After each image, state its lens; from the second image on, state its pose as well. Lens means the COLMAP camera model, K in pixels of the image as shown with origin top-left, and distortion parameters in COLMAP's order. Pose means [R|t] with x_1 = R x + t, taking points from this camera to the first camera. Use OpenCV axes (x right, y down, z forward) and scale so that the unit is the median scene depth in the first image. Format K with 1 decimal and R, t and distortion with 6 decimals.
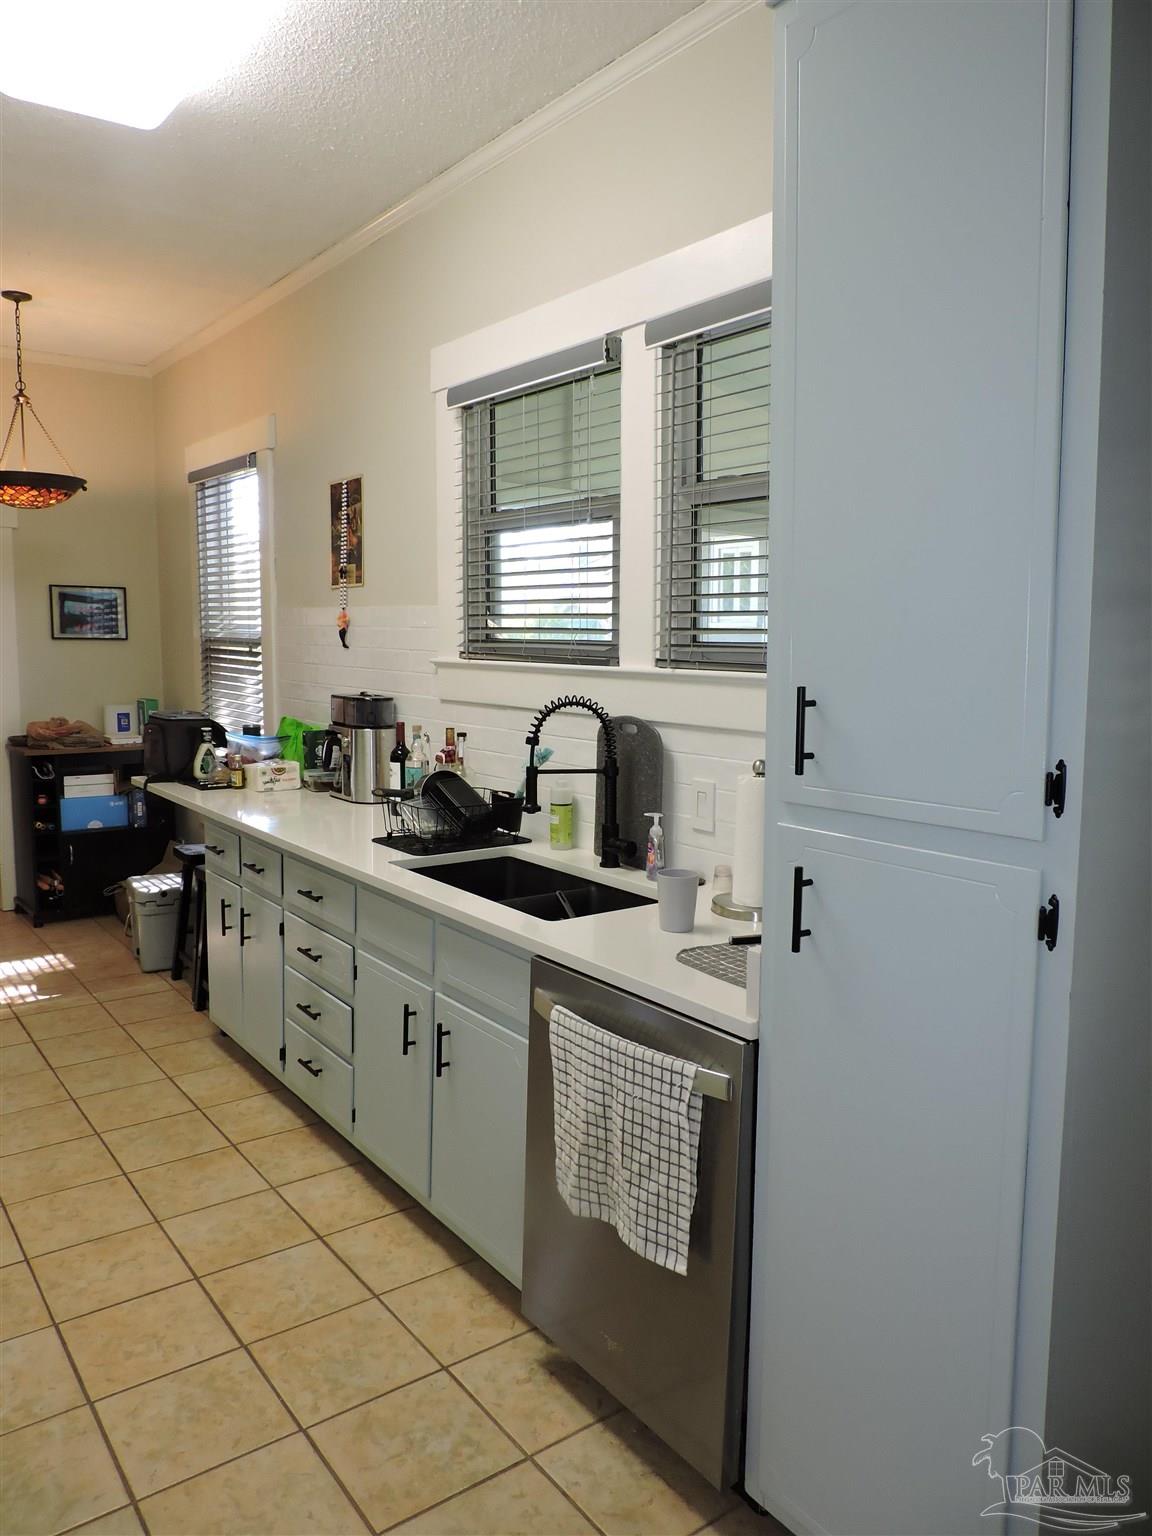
lens RADIAL K [[1085.2, 0, 571.6], [0, 1085.2, 757.3], [0, 0, 1]] dist [-0.010011, -0.000495]
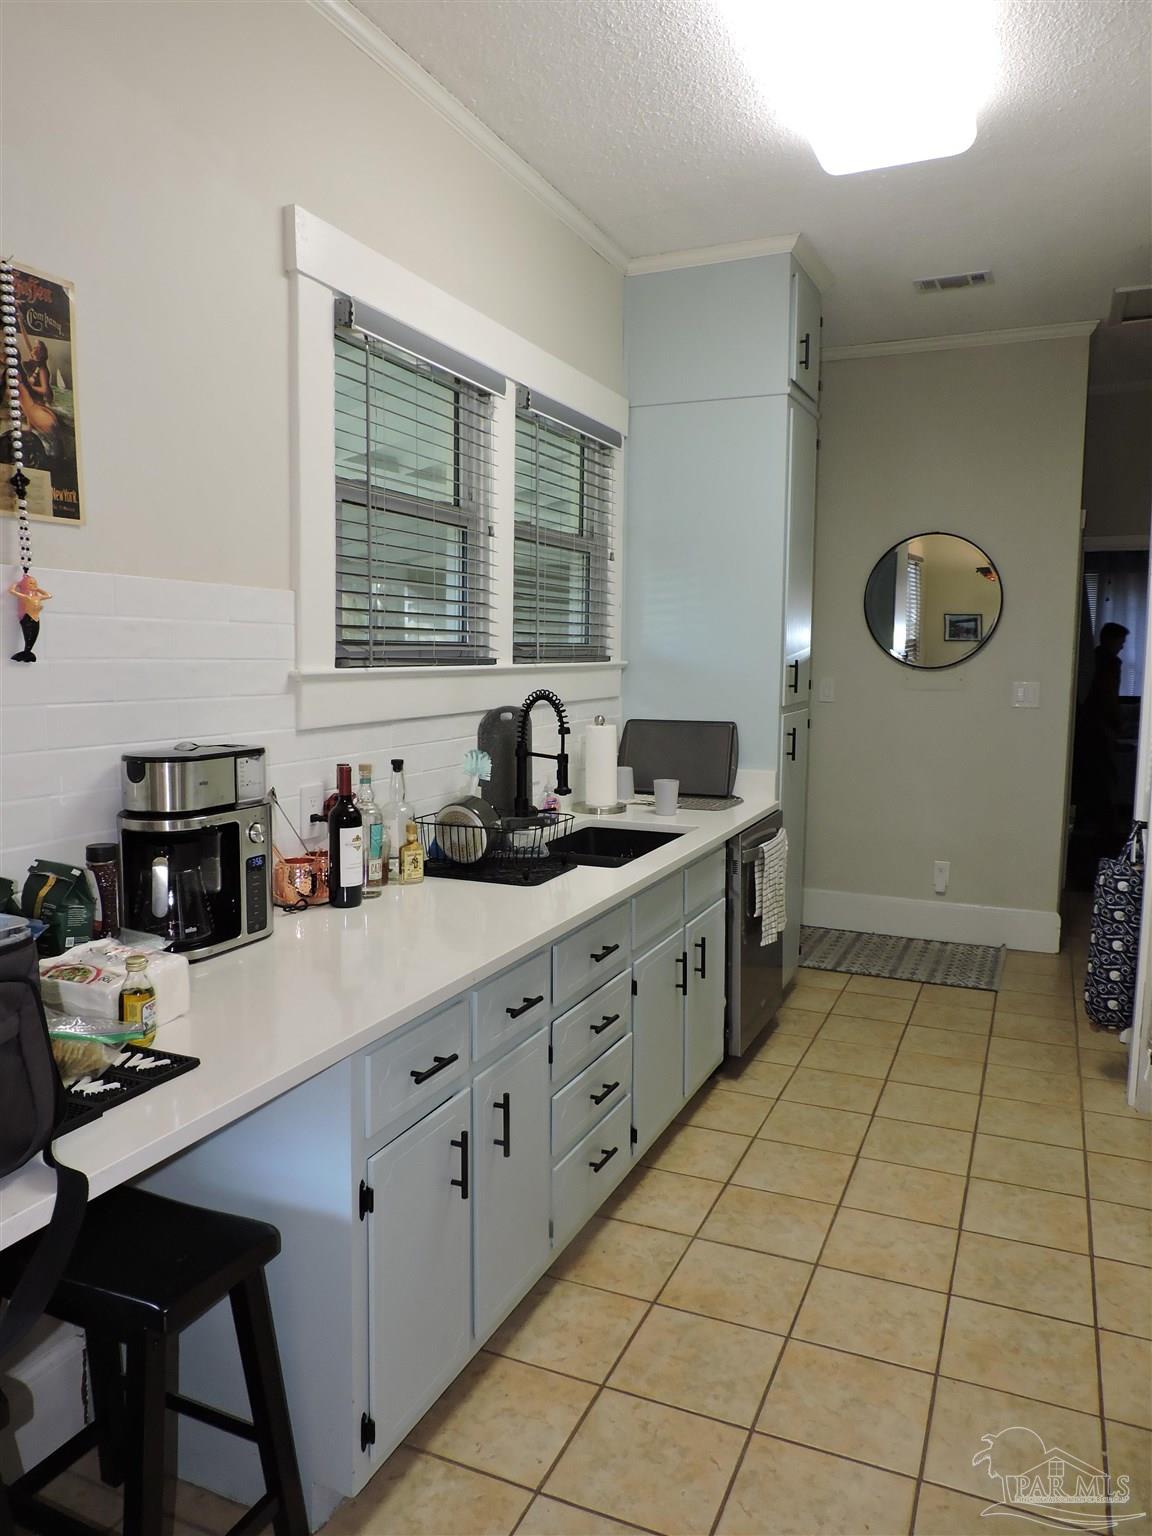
lens RADIAL K [[1085.2, 0, 576.6], [0, 1085.2, 719.8], [0, 0, 1]] dist [-0.010011, -0.000495]
pose [[-0.490390, -0.077854, 0.868019, -0.952023], [0.075886, 0.988404, 0.131524, -0.162241], [-0.868193, 0.130368, -0.478796, 1.407735]]
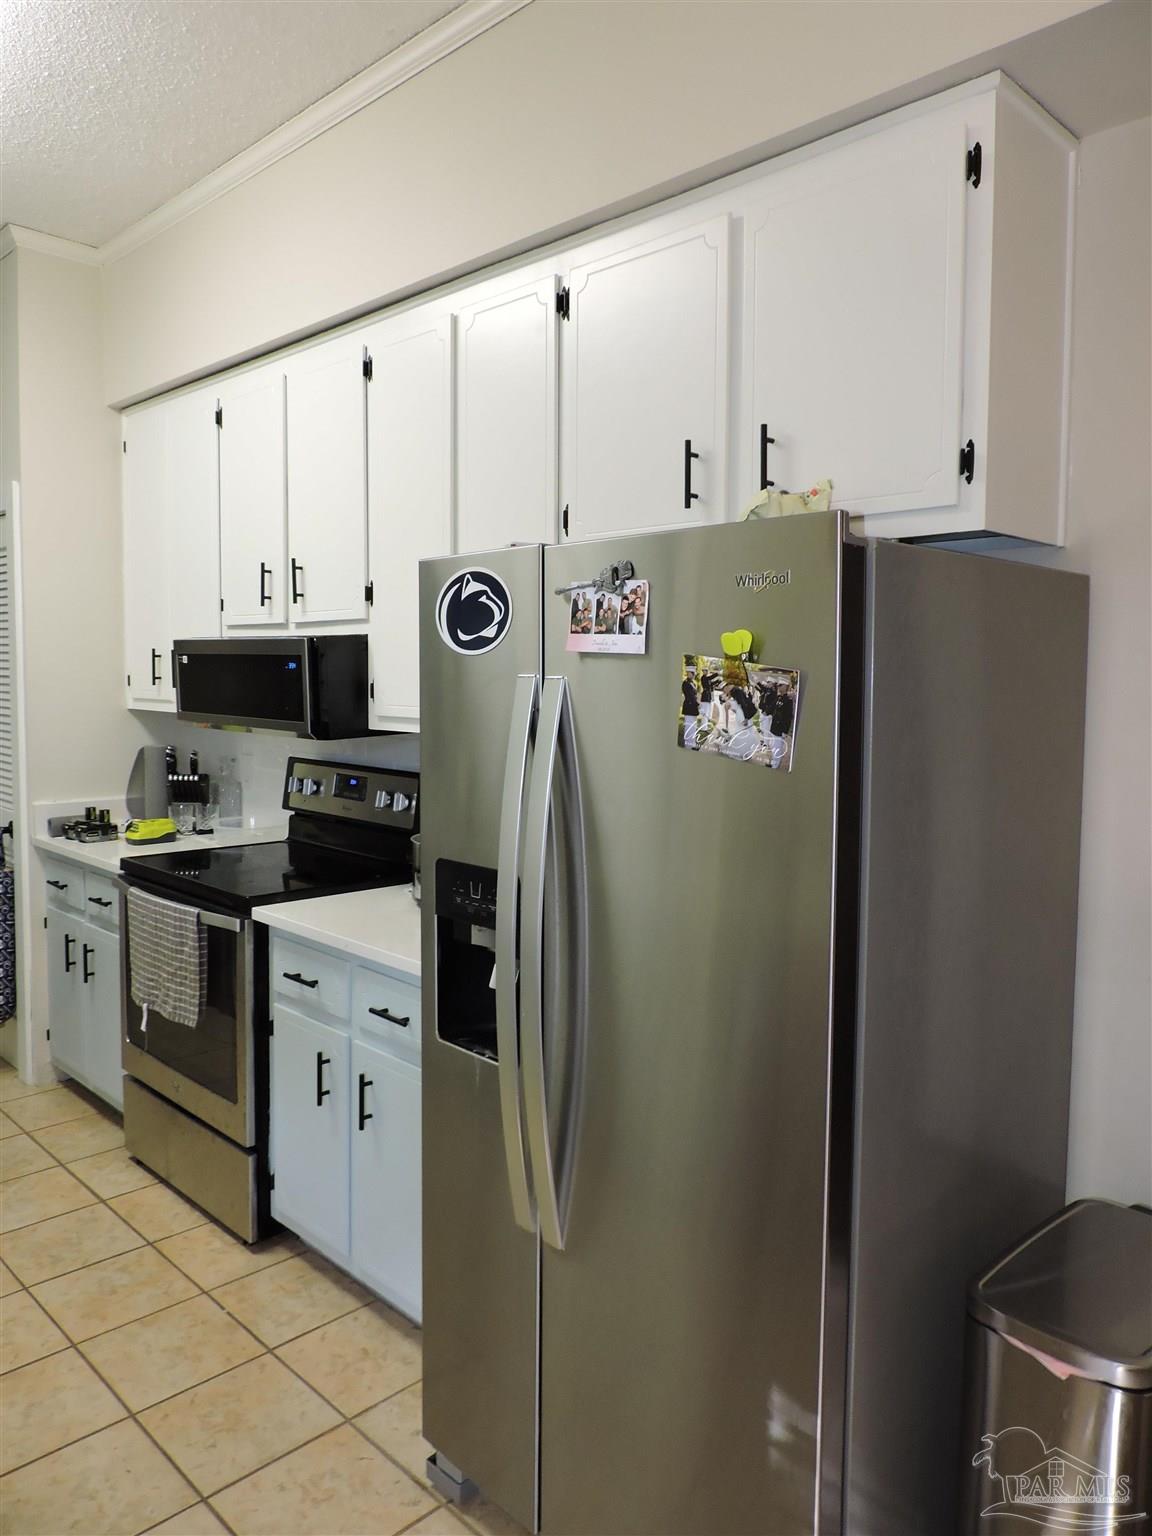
lens RADIAL K [[1085.2, 0, 577.0], [0, 1085.2, 769.2], [0, 0, 1]] dist [-0.010011, -0.000495]
pose [[-0.988616, -0.028089, -0.147816, -0.709407], [-0.055207, 0.981618, 0.182698, -0.183748], [0.139967, 0.188779, -0.971994, 1.635071]]
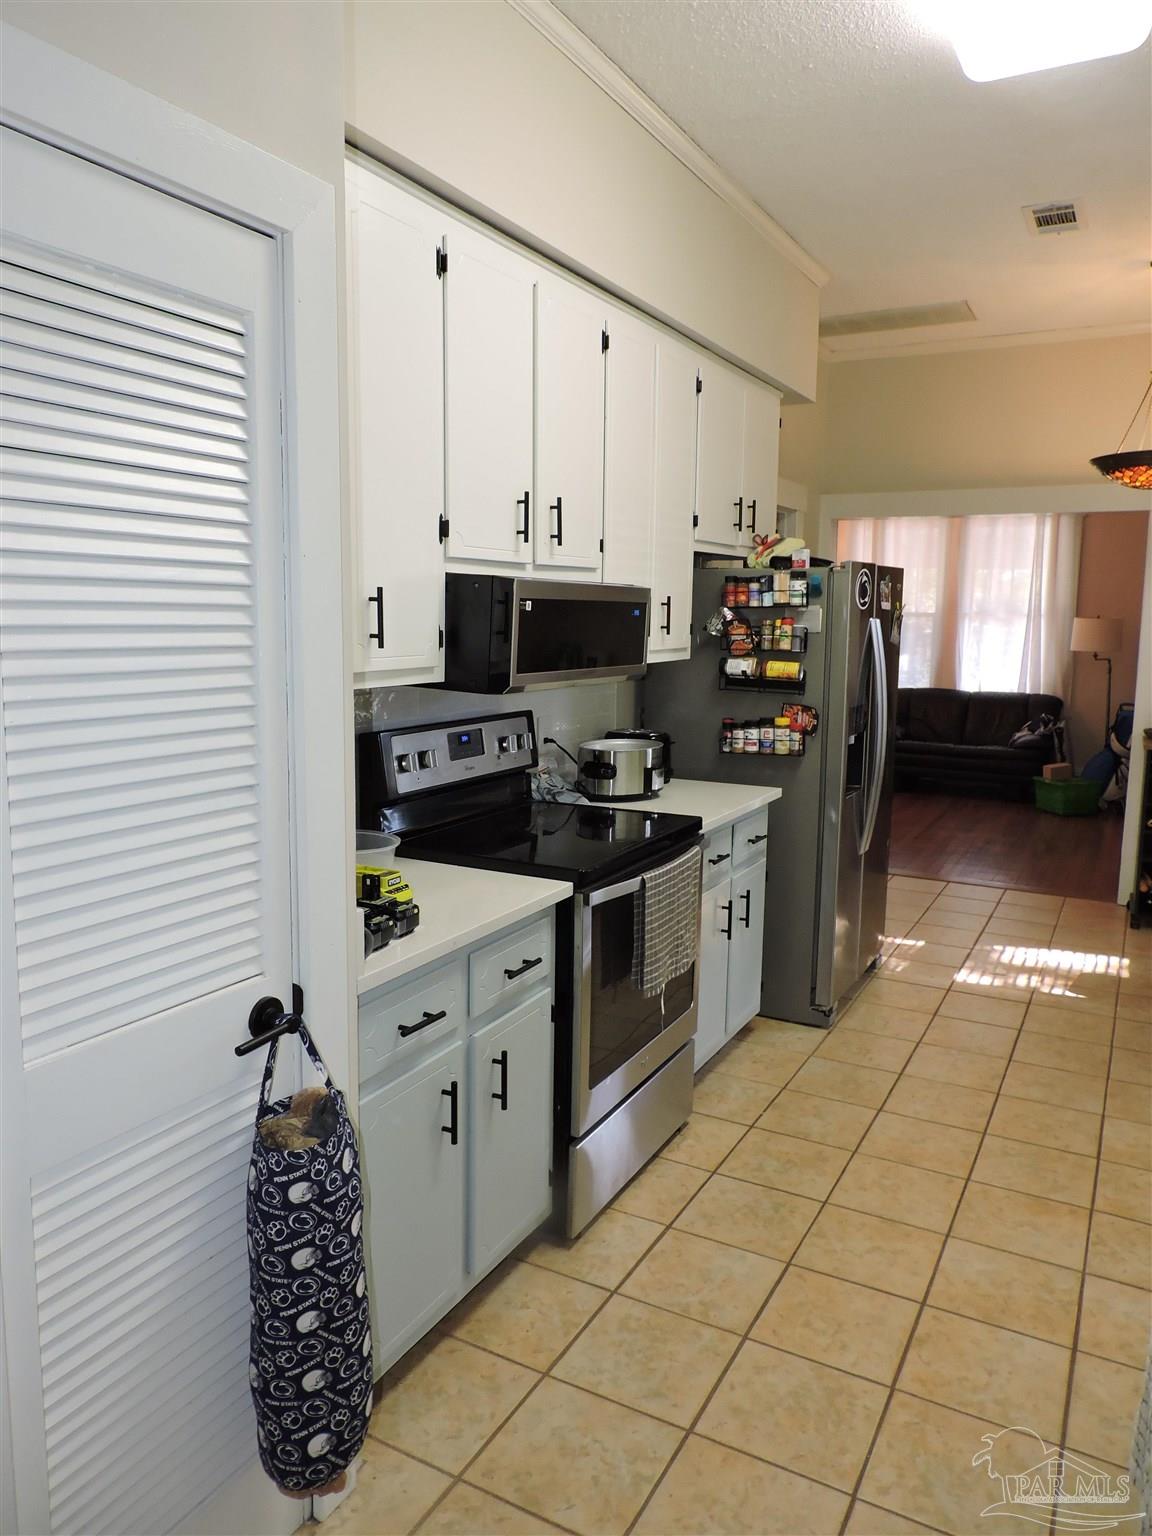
lens RADIAL K [[1085.2, 0, 567.7], [0, 1085.2, 763.5], [0, 0, 1]] dist [-0.010011, -0.000495]
pose [[0.410522, 0.112771, -0.904851, 0.268200], [-0.097811, 0.992044, 0.079262, -0.026024], [0.906590, 0.055966, 0.418286, 0.241680]]
